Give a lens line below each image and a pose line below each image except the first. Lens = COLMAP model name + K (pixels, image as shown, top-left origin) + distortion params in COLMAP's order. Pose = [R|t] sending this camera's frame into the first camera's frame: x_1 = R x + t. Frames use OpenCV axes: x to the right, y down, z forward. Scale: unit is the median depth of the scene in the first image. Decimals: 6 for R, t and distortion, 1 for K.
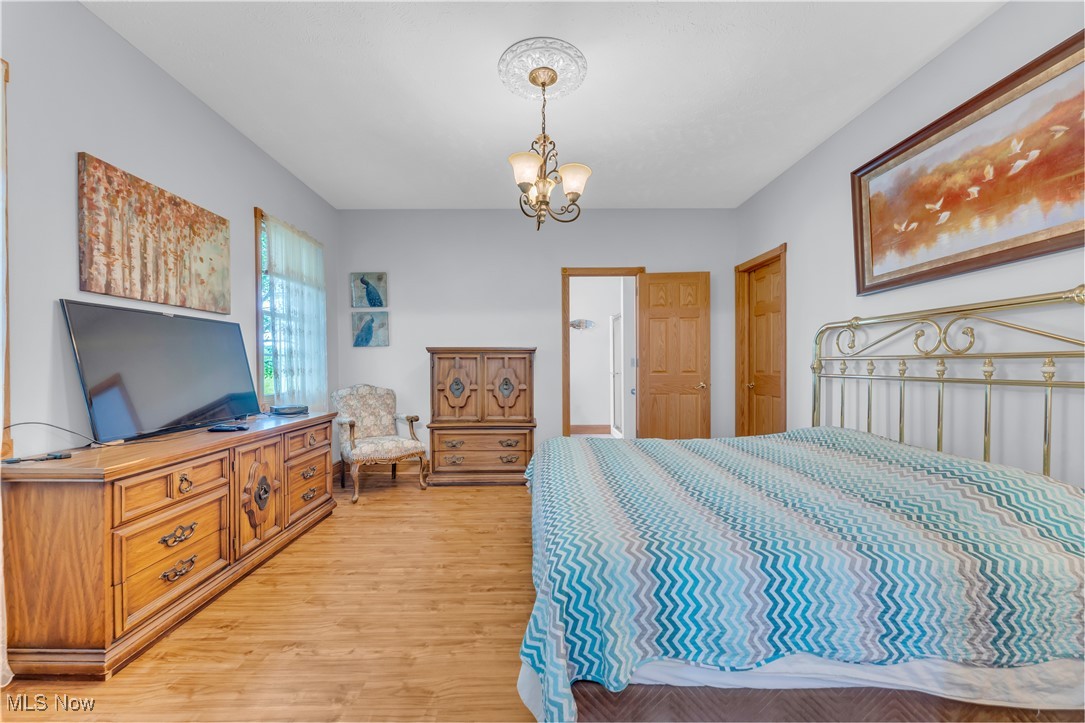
lens RADIAL K [[435.6, 0, 541.1], [0, 435.6, 370.5], [0, 0, 1]] dist [0.003500, -0.000698]
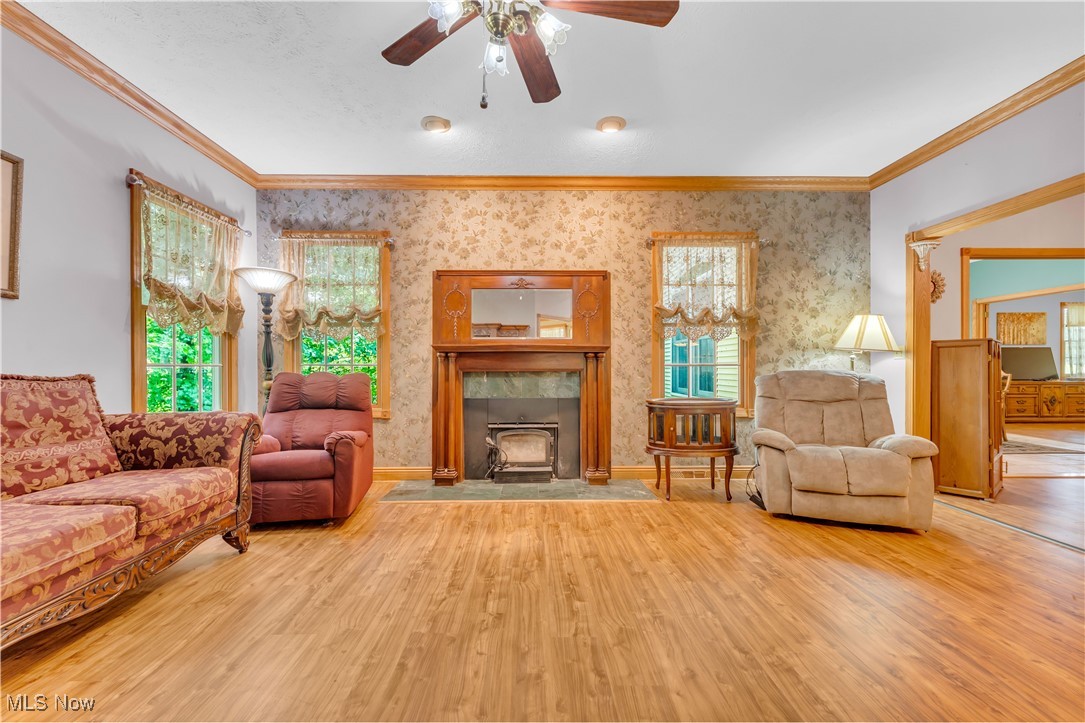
lens RADIAL K [[435.6, 0, 535.3], [0, 435.6, 368.4], [0, 0, 1]] dist [0.003500, -0.000698]
pose [[-0.012845, 0.006377, -0.999897, 2.566616], [-0.005279, 0.999965, 0.006446, 0.037703], [0.999904, 0.005362, -0.012810, -2.708981]]
